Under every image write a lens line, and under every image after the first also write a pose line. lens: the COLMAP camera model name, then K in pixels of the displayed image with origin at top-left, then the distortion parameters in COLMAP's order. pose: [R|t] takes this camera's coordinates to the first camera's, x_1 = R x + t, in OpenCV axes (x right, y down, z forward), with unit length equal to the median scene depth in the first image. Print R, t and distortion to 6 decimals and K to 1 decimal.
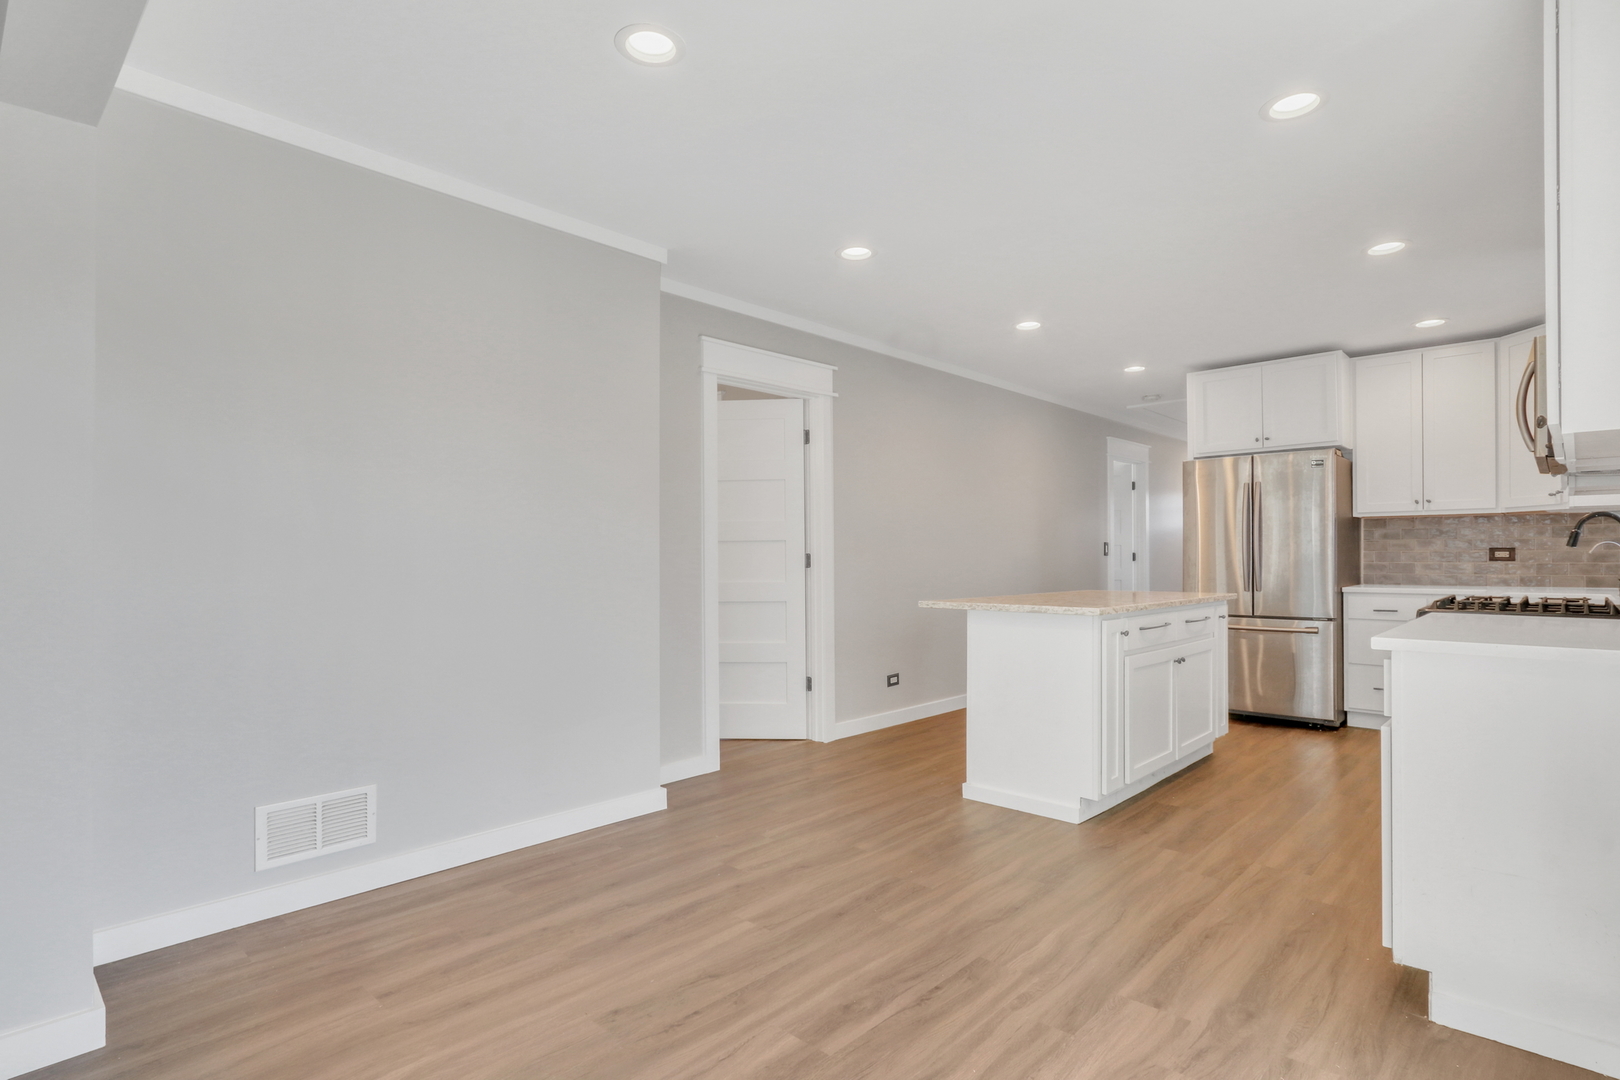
lens RADIAL K [[805.9, 0, 818.0], [0, 805.9, 552.9], [0, 0, 1]] dist [-0.000187, 0.000015]
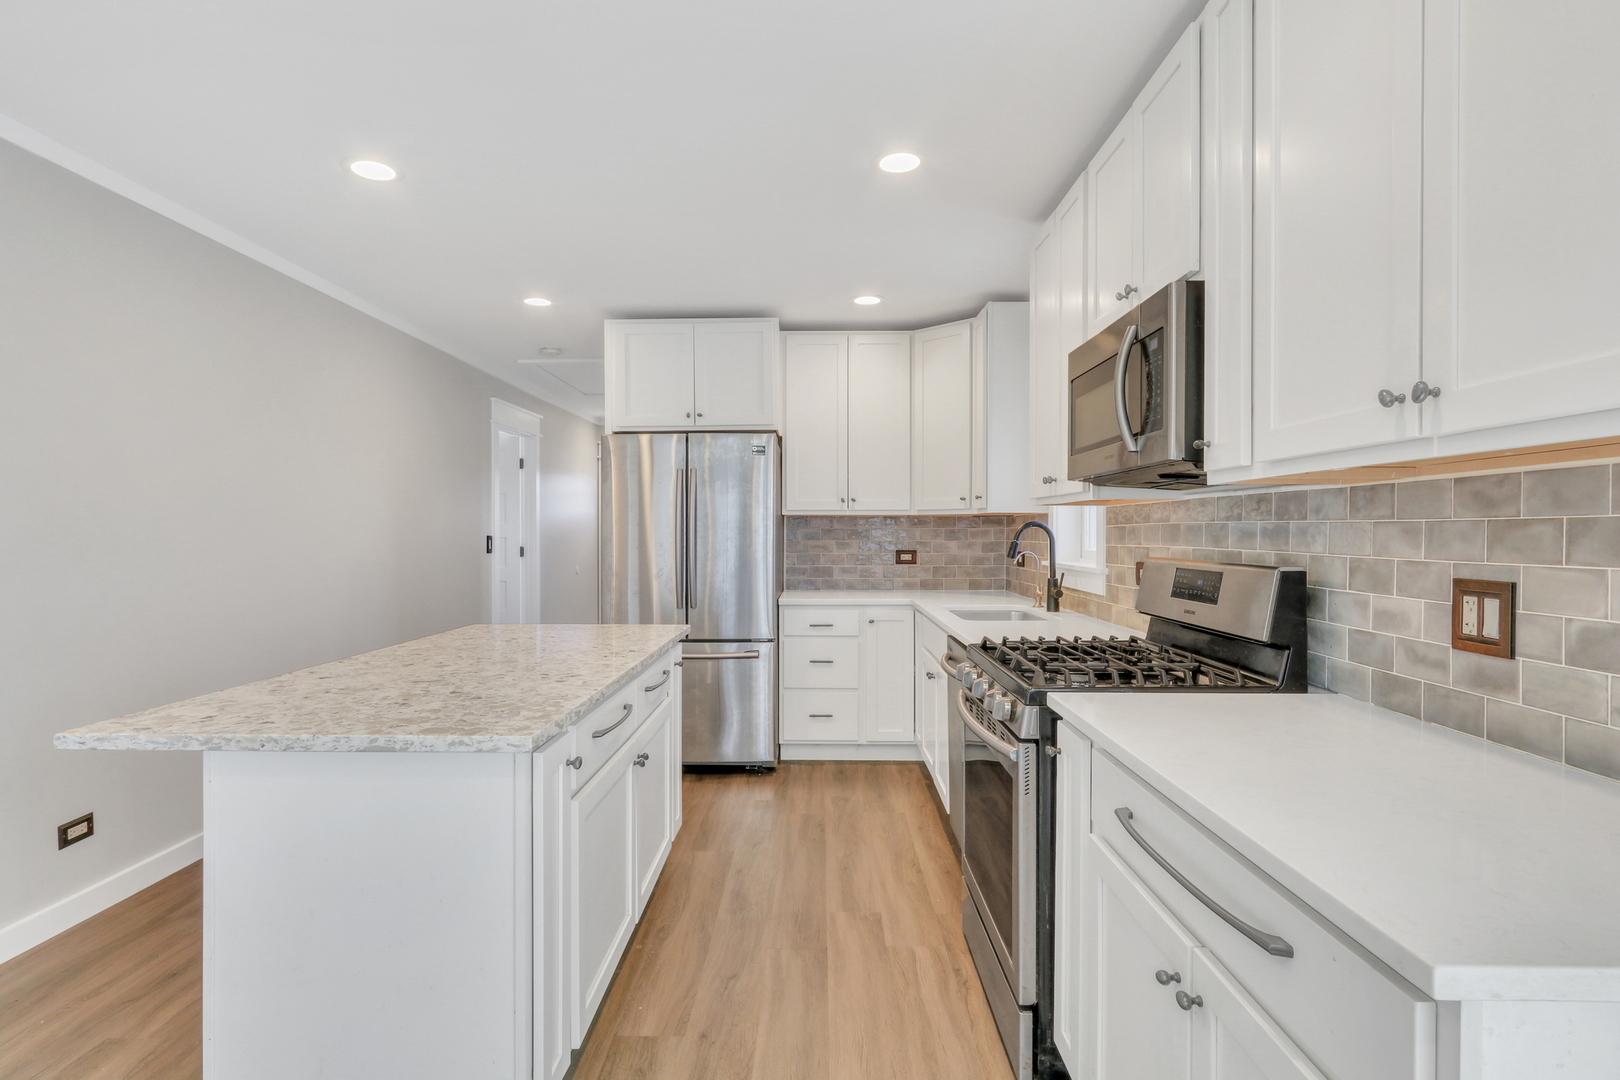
lens RADIAL K [[823.3, 0, 794.8], [0, 823.3, 534.6], [0, 0, 1]] dist [-0.008547, 0.006170]
pose [[0.752828, 0.000464, 0.658217, 0.095676], [-0.004495, 0.999980, 0.004436, -0.028826], [-0.658202, -0.006298, 0.752815, 0.340284]]
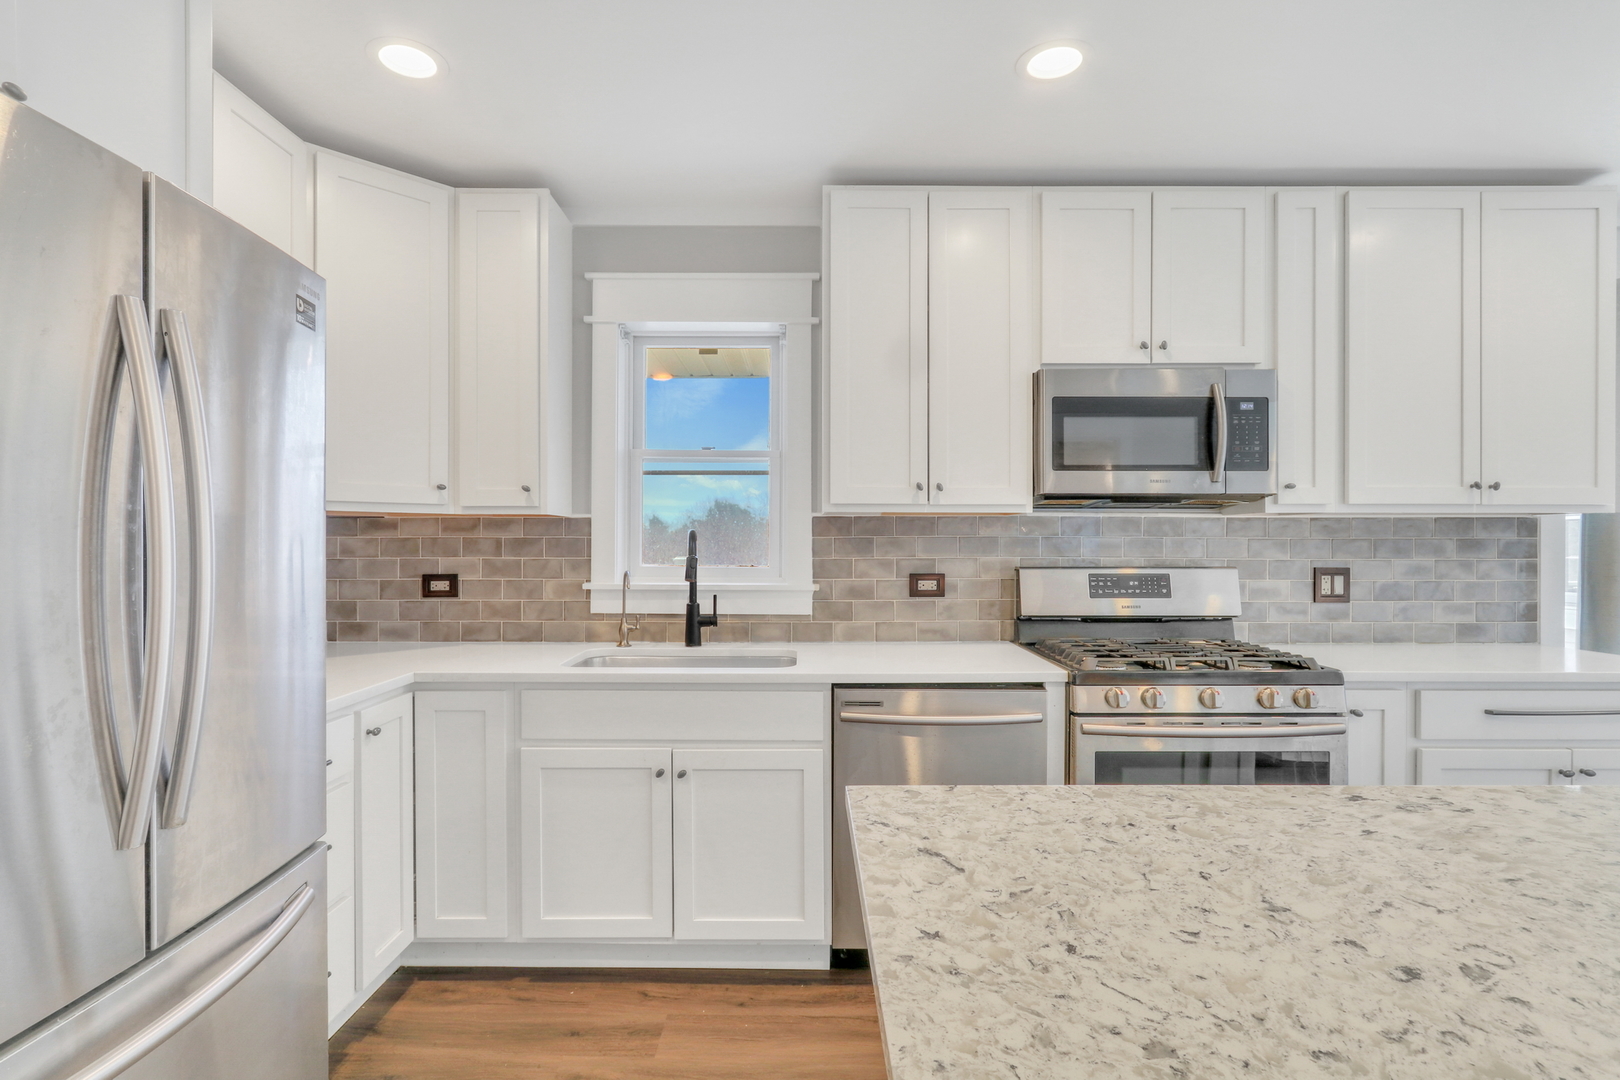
lens RADIAL K [[759.6, 0, 818.9], [0, 759.6, 549.0], [0, 0, 1]] dist [-0.001664, 0.001138]
pose [[-0.670945, -0.003559, 0.741499, 0.292850], [-0.002127, 0.999994, 0.002875, -0.027316], [-0.741504, 0.000352, -0.670948, 1.013909]]
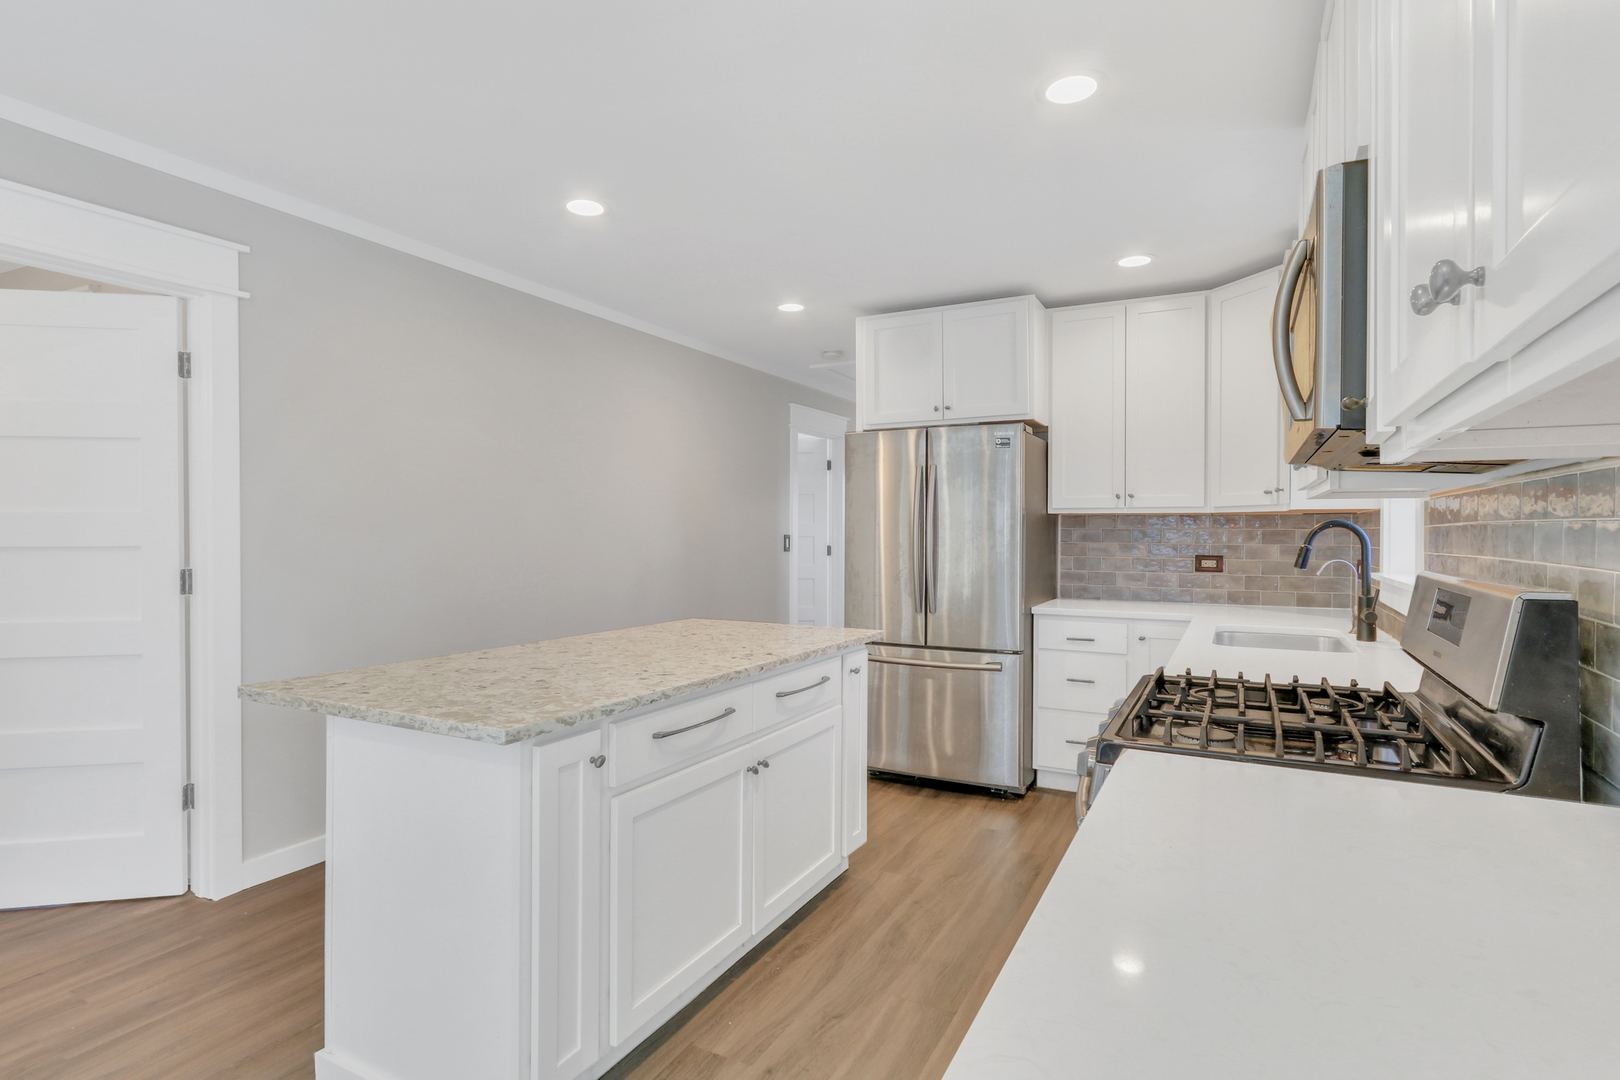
lens RADIAL K [[823.3, 0, 793.4], [0, 823.3, 529.9], [0, 0, 1]] dist [-0.008547, 0.006170]
pose [[0.967807, 0.007945, 0.251566, 0.237718], [-0.008644, 0.999961, 0.001672, -0.029488], [-0.251543, -0.003793, 0.967839, 0.307045]]
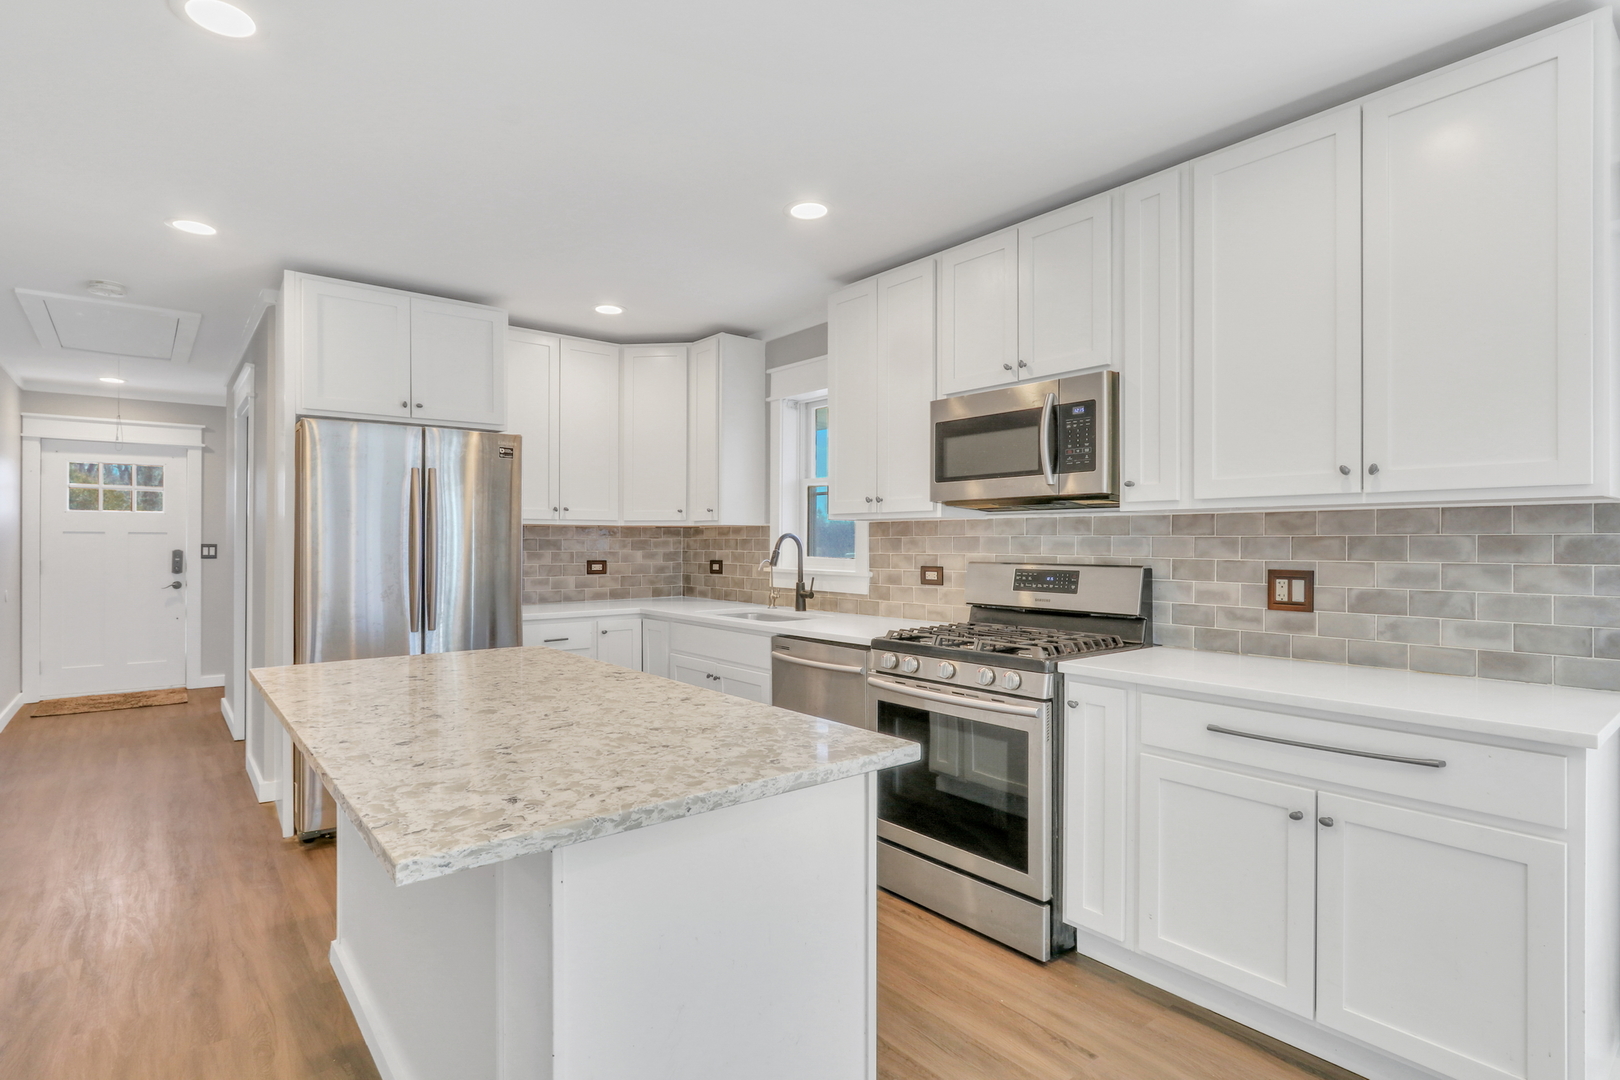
lens RADIAL K [[805.9, 0, 789.5], [0, 805.9, 538.2], [0, 0, 1]] dist [-0.000187, 0.000015]
pose [[0.156139, 0.007458, 0.987707, -0.074210], [-0.005147, 0.999964, -0.006737, -0.027789], [-0.987722, -0.004032, 0.156172, 0.613769]]
